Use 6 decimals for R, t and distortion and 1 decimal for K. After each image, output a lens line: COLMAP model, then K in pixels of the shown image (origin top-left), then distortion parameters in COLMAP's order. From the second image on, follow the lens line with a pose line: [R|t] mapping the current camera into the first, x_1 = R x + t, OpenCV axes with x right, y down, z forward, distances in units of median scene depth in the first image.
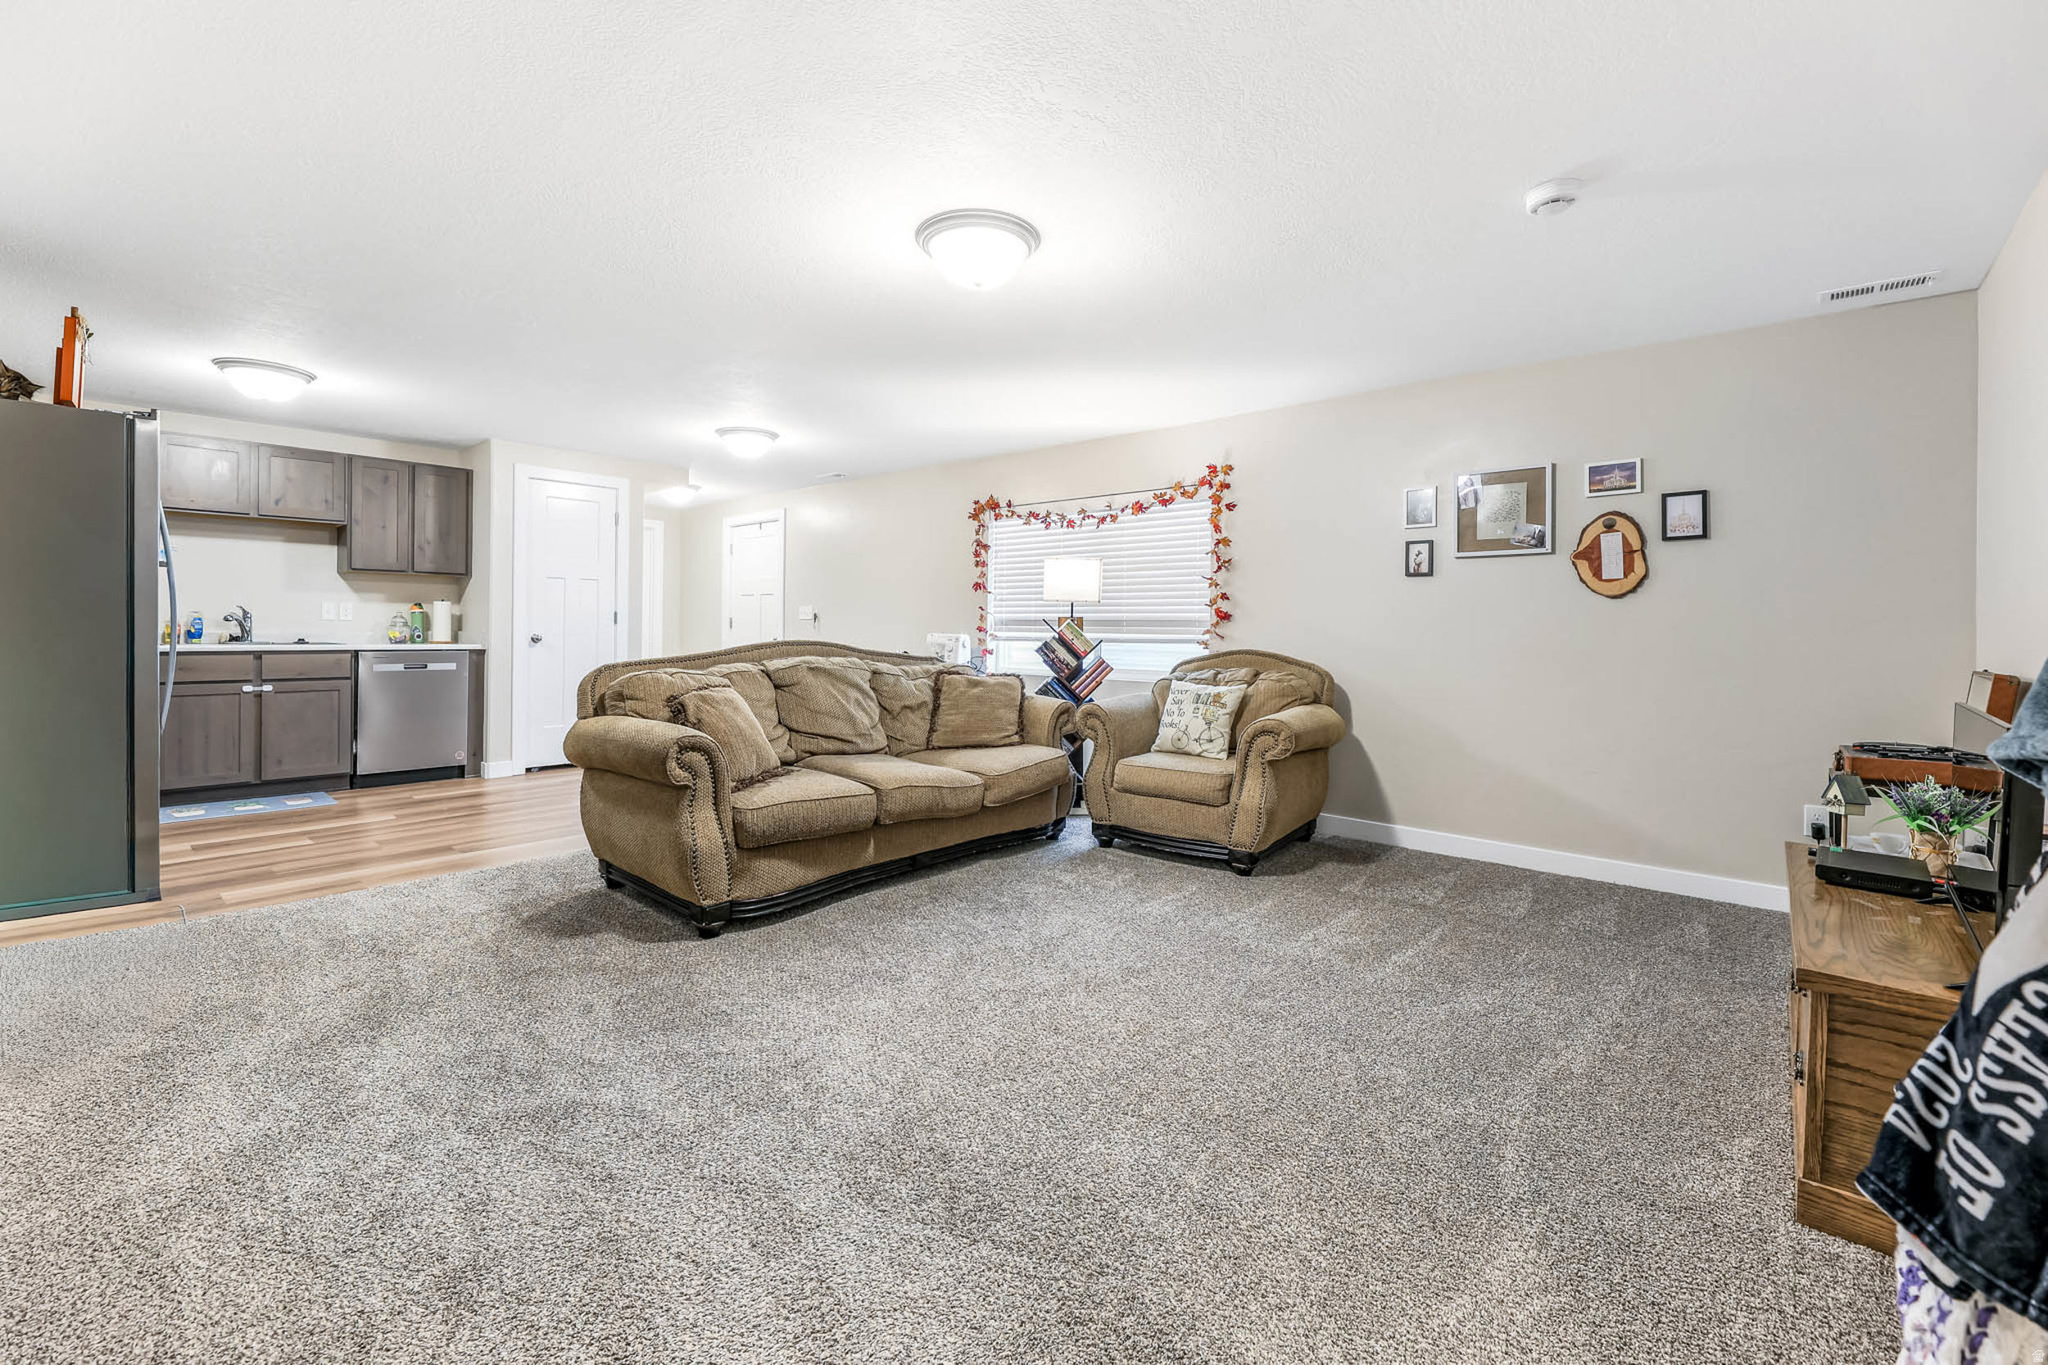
lens RADIAL K [[869.4, 0, 1027.6], [0, 869.4, 628.4], [0, 0, 1]] dist [-0.001830, -0.000221]
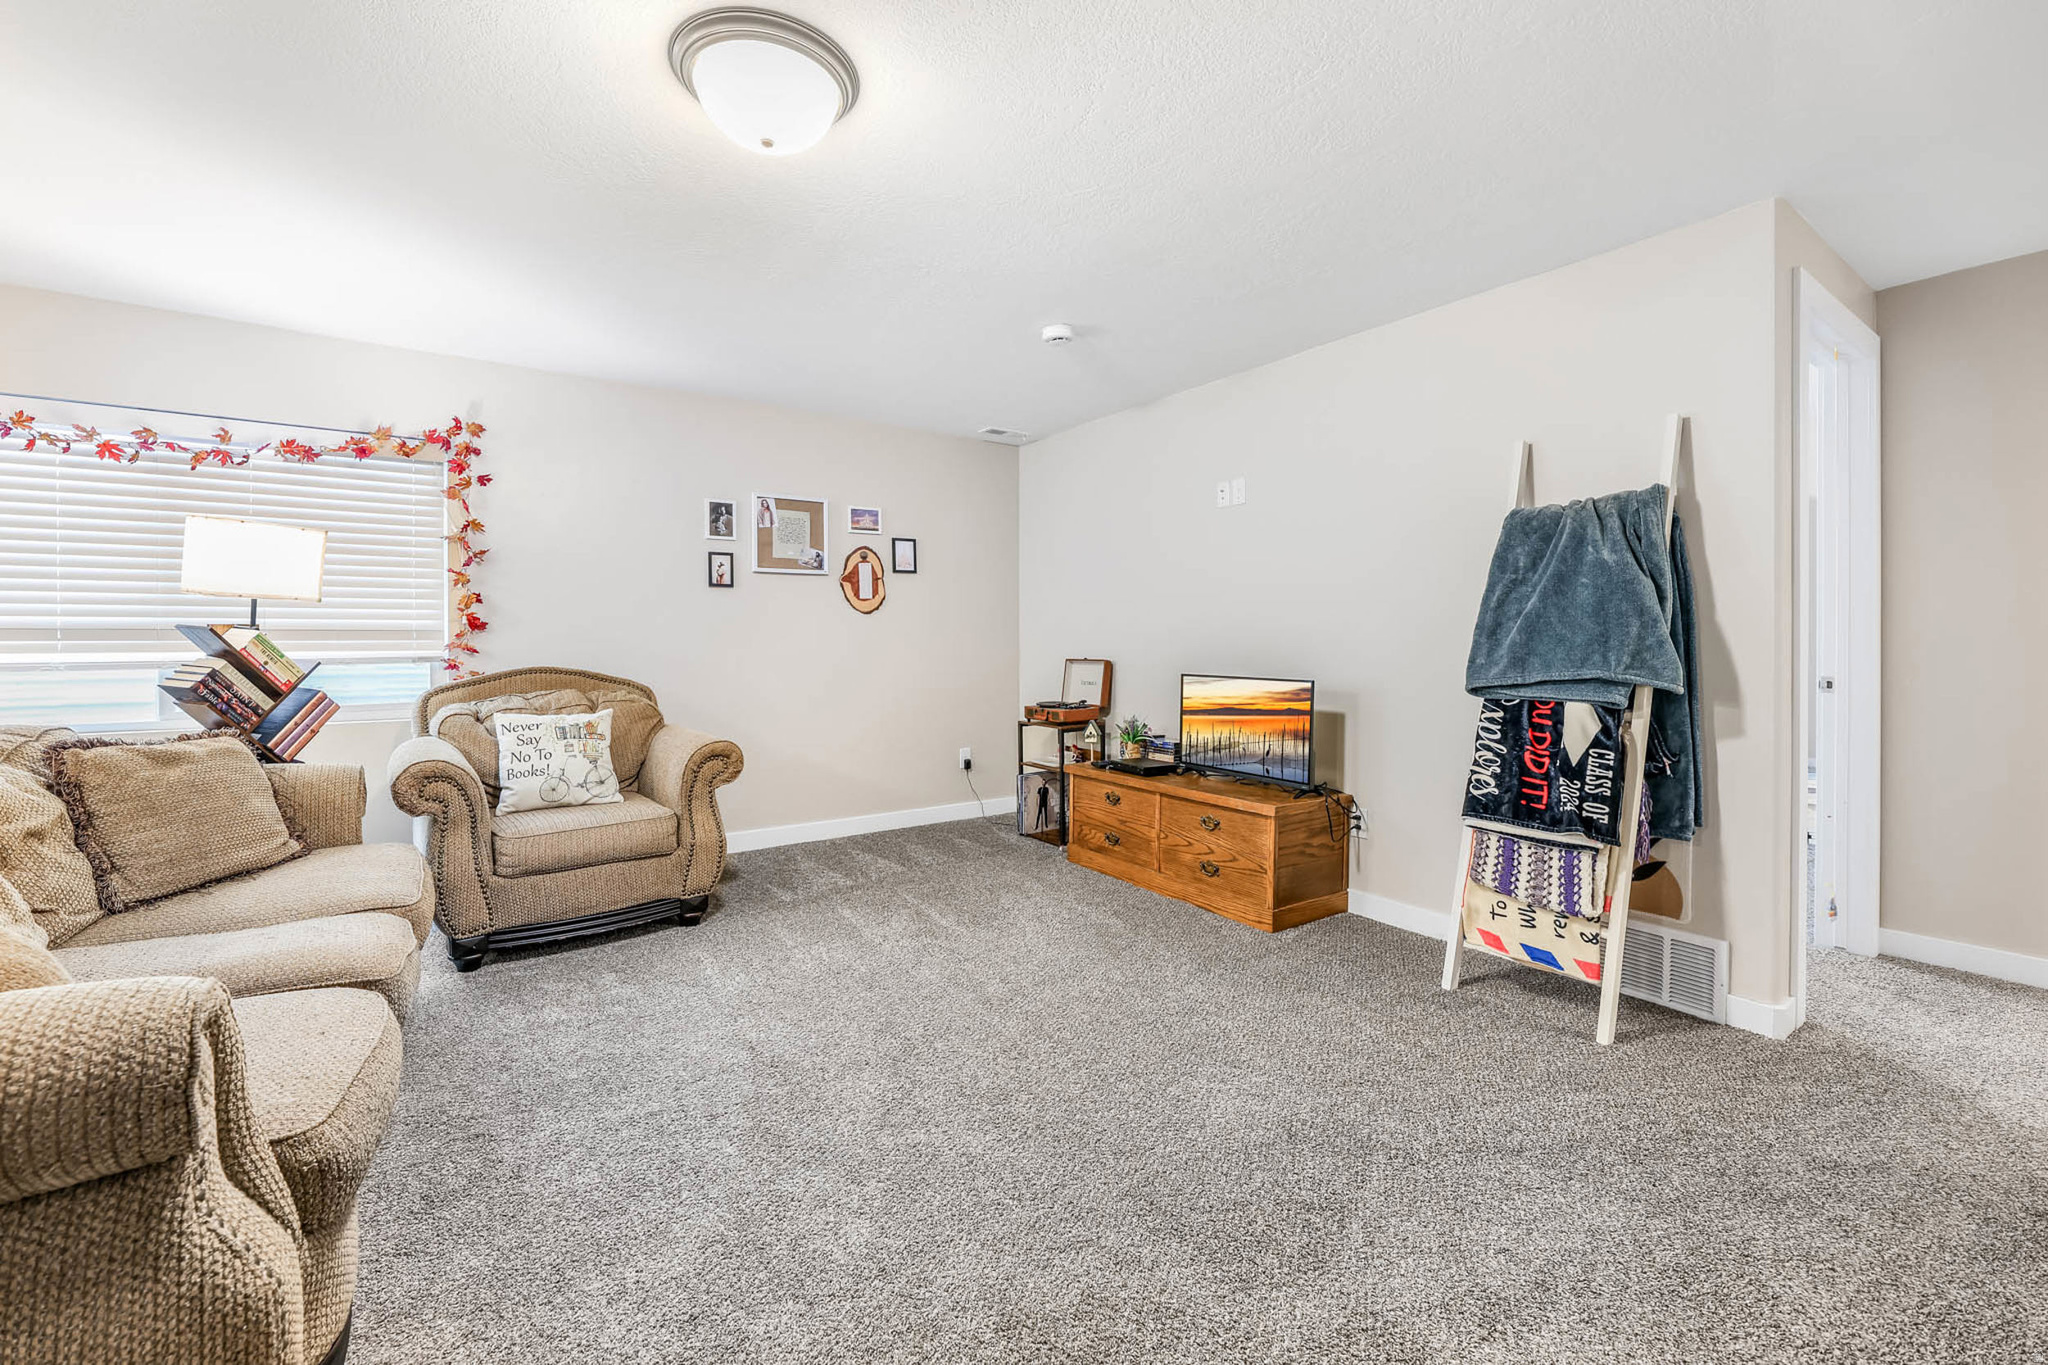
lens RADIAL K [[832.4, 0, 1043.4], [0, 832.4, 644.5], [0, 0, 1]] dist [-0.007270, -0.000013]
pose [[0.217739, -0.019540, 0.975811, -0.426368], [0.001843, 0.999806, 0.019609, -0.011312], [-0.976005, -0.002471, 0.217733, 0.420209]]
